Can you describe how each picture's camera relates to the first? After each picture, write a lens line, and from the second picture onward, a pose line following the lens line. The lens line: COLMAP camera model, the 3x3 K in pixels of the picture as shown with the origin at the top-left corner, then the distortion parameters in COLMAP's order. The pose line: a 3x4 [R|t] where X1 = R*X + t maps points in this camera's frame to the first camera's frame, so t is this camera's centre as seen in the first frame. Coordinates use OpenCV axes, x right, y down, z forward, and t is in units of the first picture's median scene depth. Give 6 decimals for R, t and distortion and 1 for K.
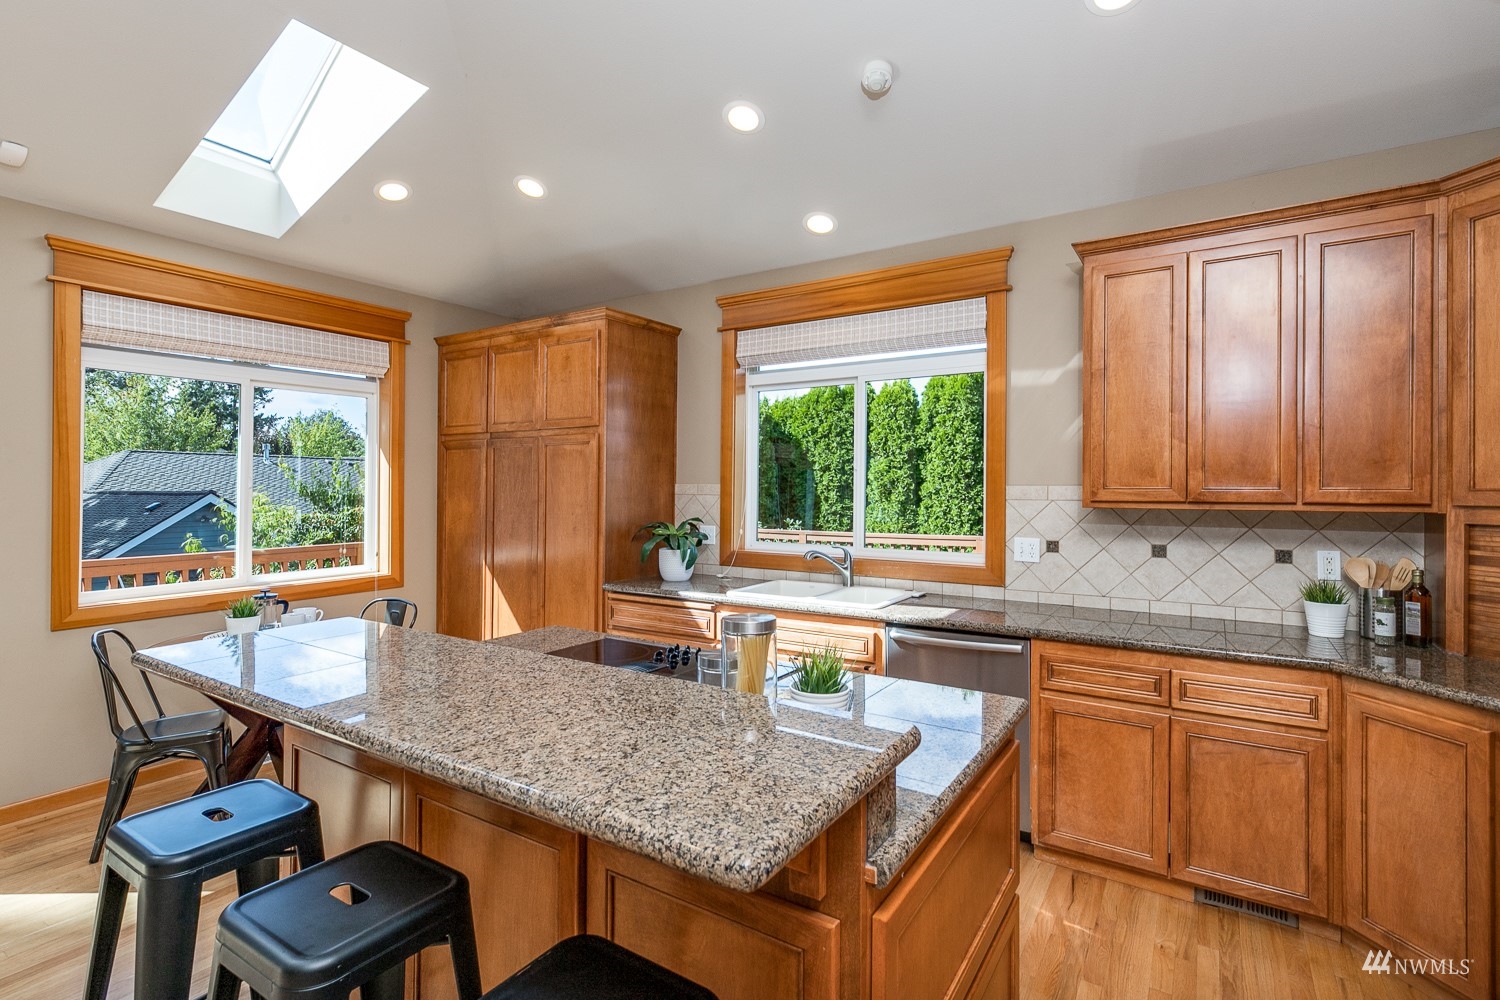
lens RADIAL K [[700.7, 0, 750.0], [0, 700.7, 500.0], [0, 0, 1]] dist [0.003299, 0.000195]
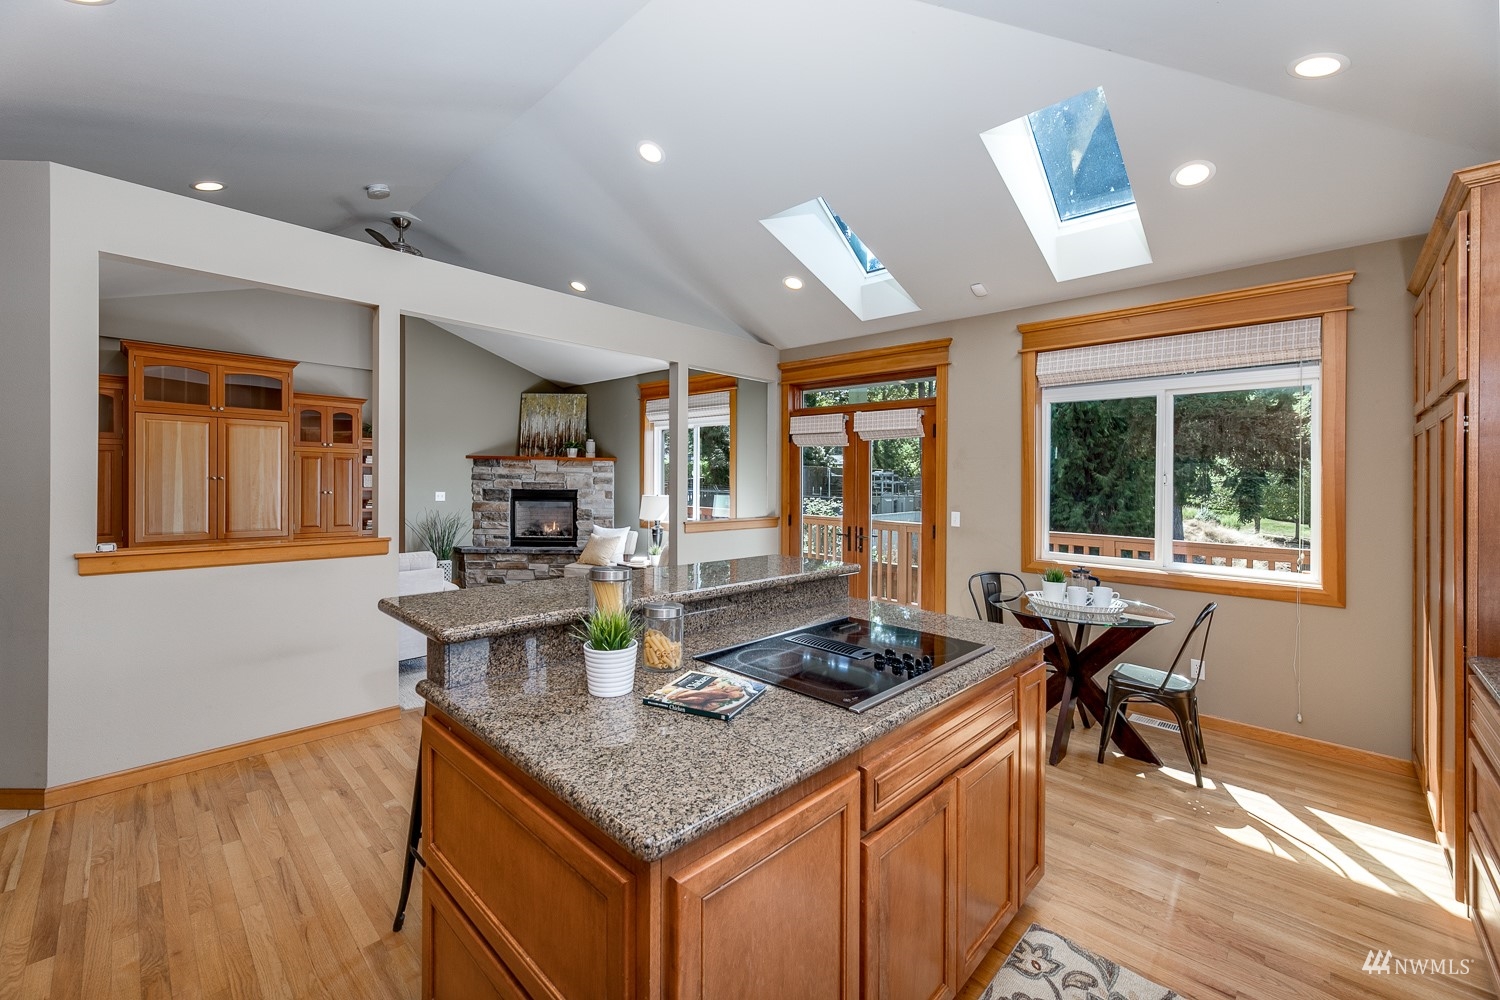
lens RADIAL K [[617.2, 0, 750.6], [0, 617.2, 502.7], [0, 0, 1]] dist [-0.002364, -0.000075]
pose [[-0.188663, 0.033459, -0.981472, 0.434428], [-0.036196, 0.998503, 0.040997, -0.005131], [0.981375, 0.043260, -0.187170, 0.567157]]
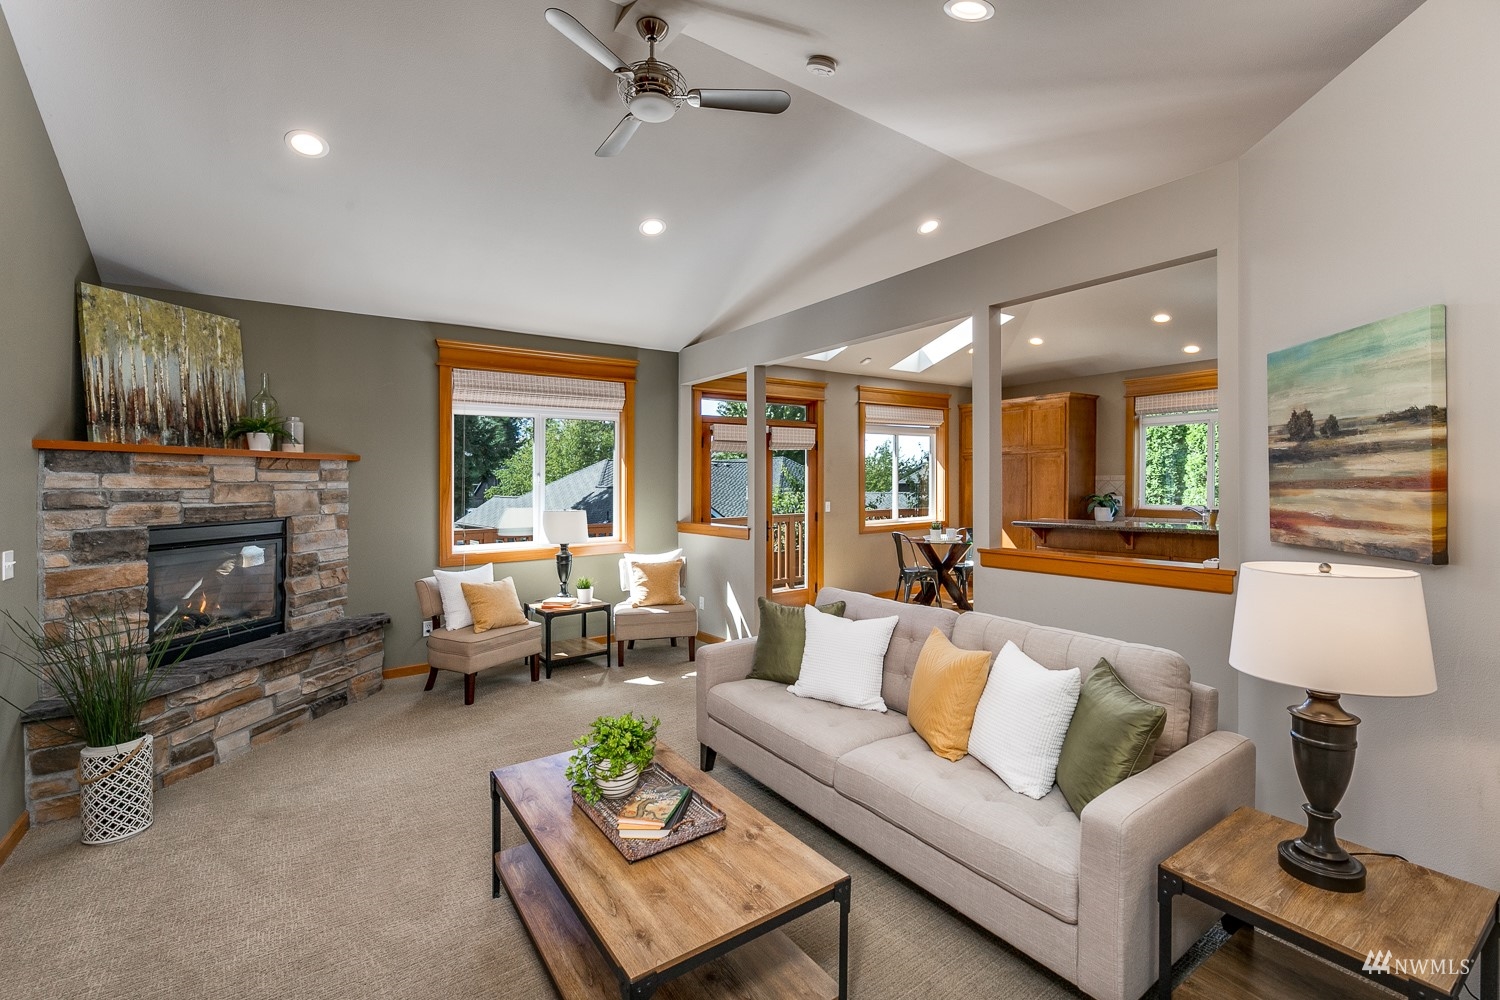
lens RADIAL K [[700.7, 0, 750.0], [0, 700.7, 500.0], [0, 0, 1]] dist [0.003299, 0.000195]
pose [[0.942751, -0.003442, -0.333481, -0.424587], [0.006661, 0.999942, 0.008510, 0.026399], [0.333432, -0.010244, 0.942719, -1.363341]]
